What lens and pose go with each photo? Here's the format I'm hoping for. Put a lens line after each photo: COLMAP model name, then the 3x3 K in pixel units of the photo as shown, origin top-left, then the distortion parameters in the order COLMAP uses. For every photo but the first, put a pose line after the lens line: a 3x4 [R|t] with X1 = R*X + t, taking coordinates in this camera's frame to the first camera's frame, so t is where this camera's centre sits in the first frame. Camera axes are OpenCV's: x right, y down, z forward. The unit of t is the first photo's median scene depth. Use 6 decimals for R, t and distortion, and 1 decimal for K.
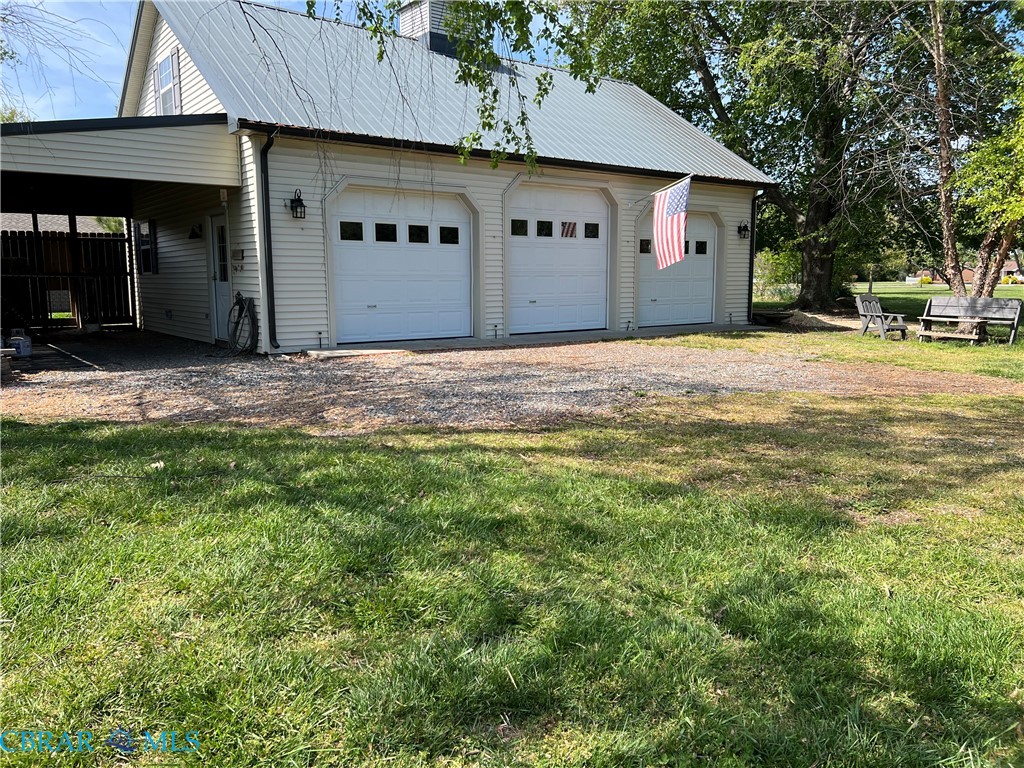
lens RADIAL K [[769.2, 0, 515.0], [0, 769.2, 376.9], [0, 0, 1]] dist [0.064883, -0.018767]
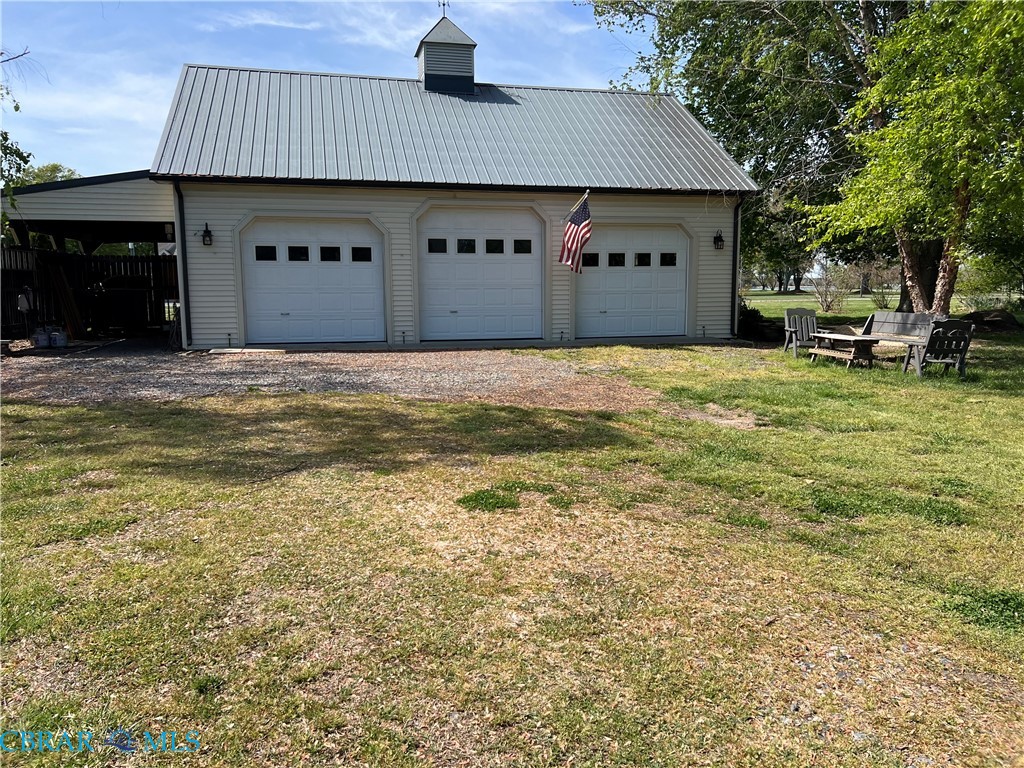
lens RADIAL K [[769.2, 0, 488.8], [0, 769.2, 372.5], [0, 0, 1]] dist [0.064883, -0.018767]
pose [[0.914503, 0.042858, -0.402304, 0.578483], [-0.049482, 0.998756, -0.006082, -0.007031], [0.401543, 0.025469, 0.915486, 0.010418]]
